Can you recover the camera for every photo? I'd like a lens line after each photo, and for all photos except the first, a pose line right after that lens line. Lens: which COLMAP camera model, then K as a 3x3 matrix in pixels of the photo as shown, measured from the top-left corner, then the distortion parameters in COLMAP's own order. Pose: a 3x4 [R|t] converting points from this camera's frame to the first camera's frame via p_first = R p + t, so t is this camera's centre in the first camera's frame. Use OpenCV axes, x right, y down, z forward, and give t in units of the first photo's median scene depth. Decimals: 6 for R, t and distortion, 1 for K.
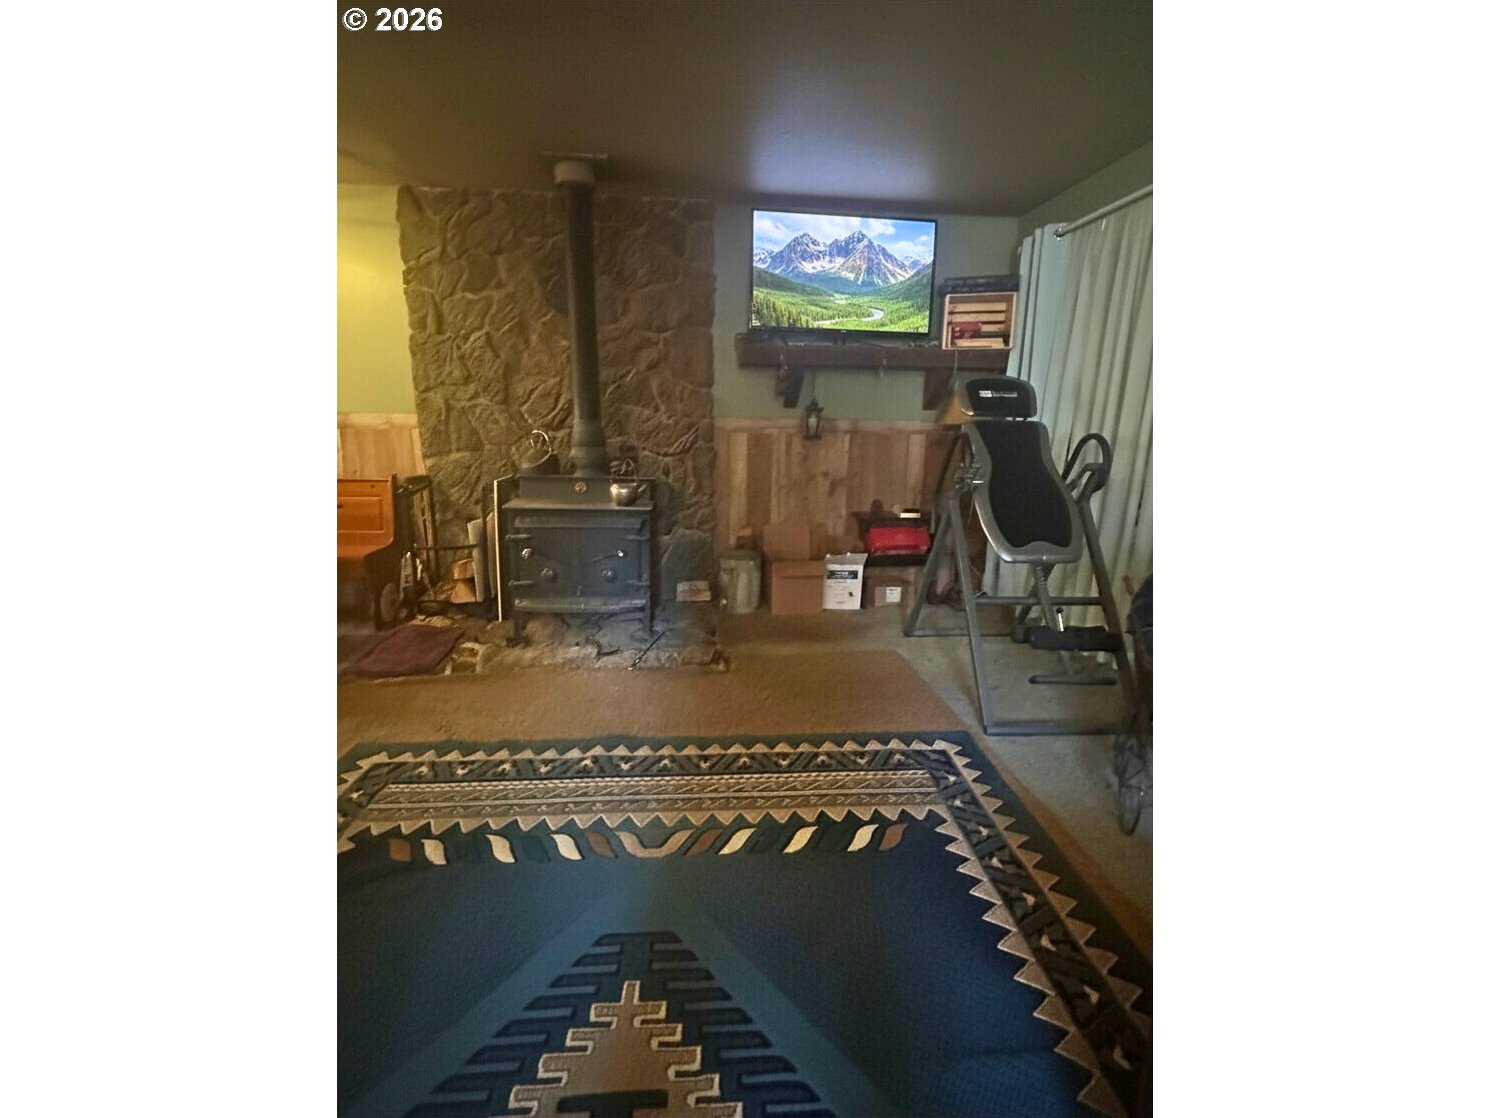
lens RADIAL K [[625.1, 0, 746.6], [0, 625.1, 561.3], [0, 0, 1]] dist [-0.013012, 0.000083]
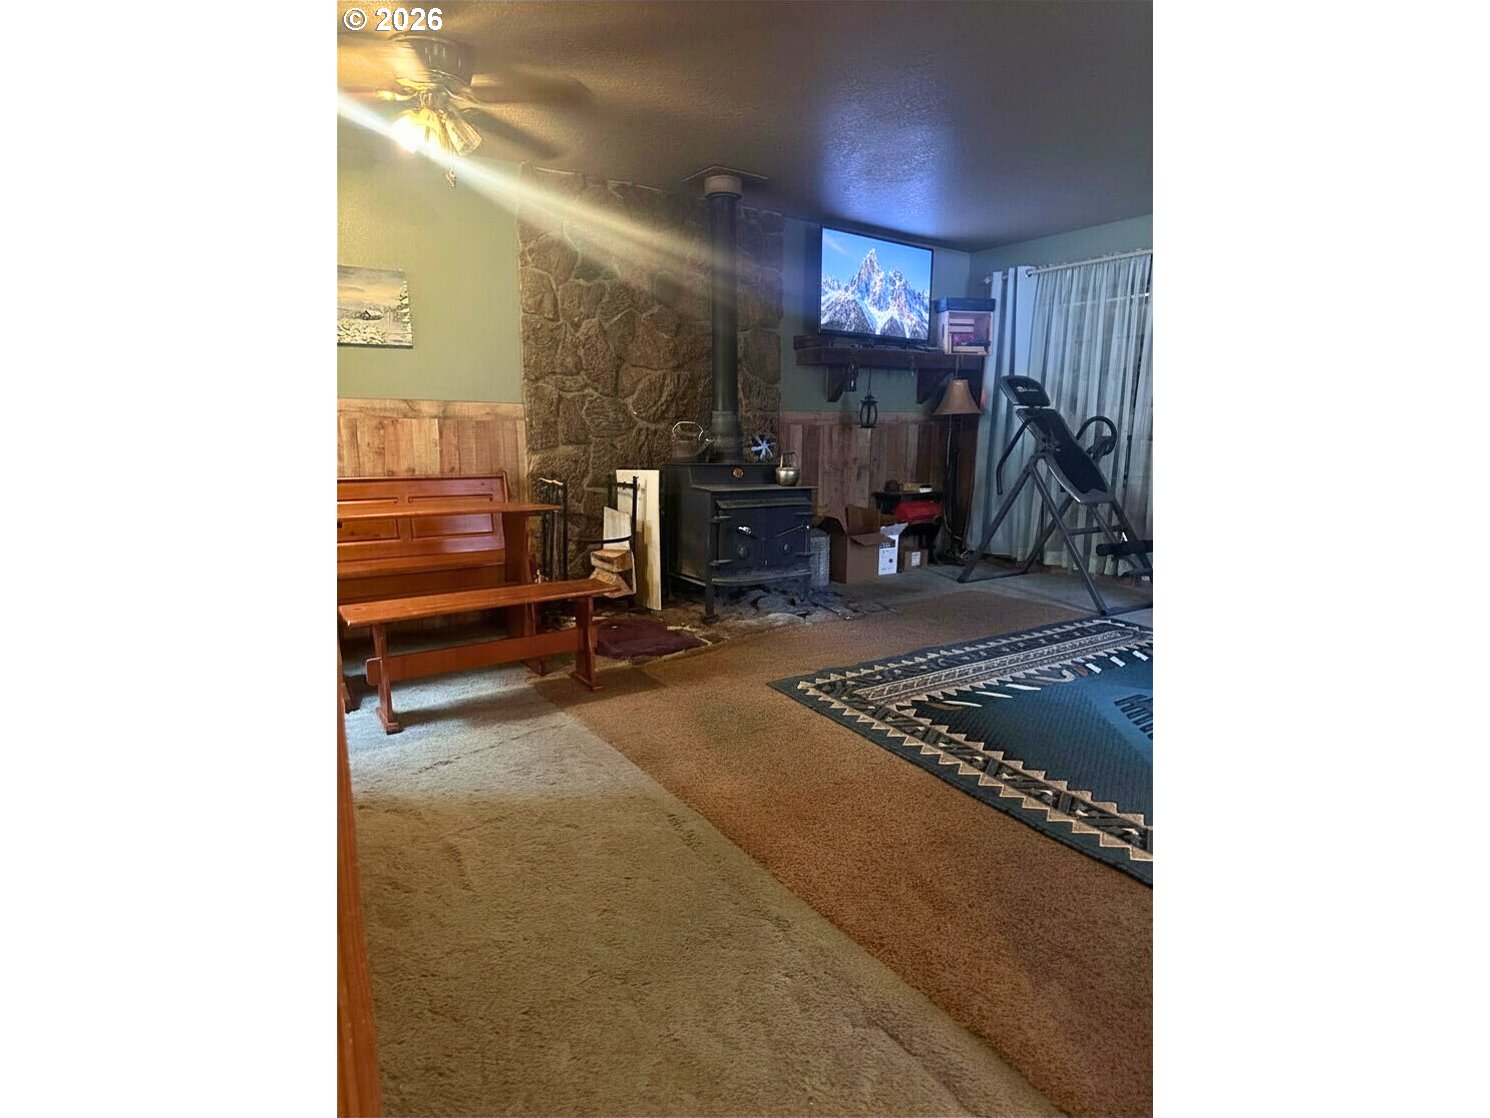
lens RADIAL K [[785.2, 0, 742.8], [0, 785.2, 580.8], [0, 0, 1]] dist [0.032000, -0.000890]
pose [[0.874491, -0.102027, 0.474190, -0.842366], [0.115134, 0.993349, 0.001401, 0.060786], [-0.471179, 0.053370, 0.880422, -0.174971]]
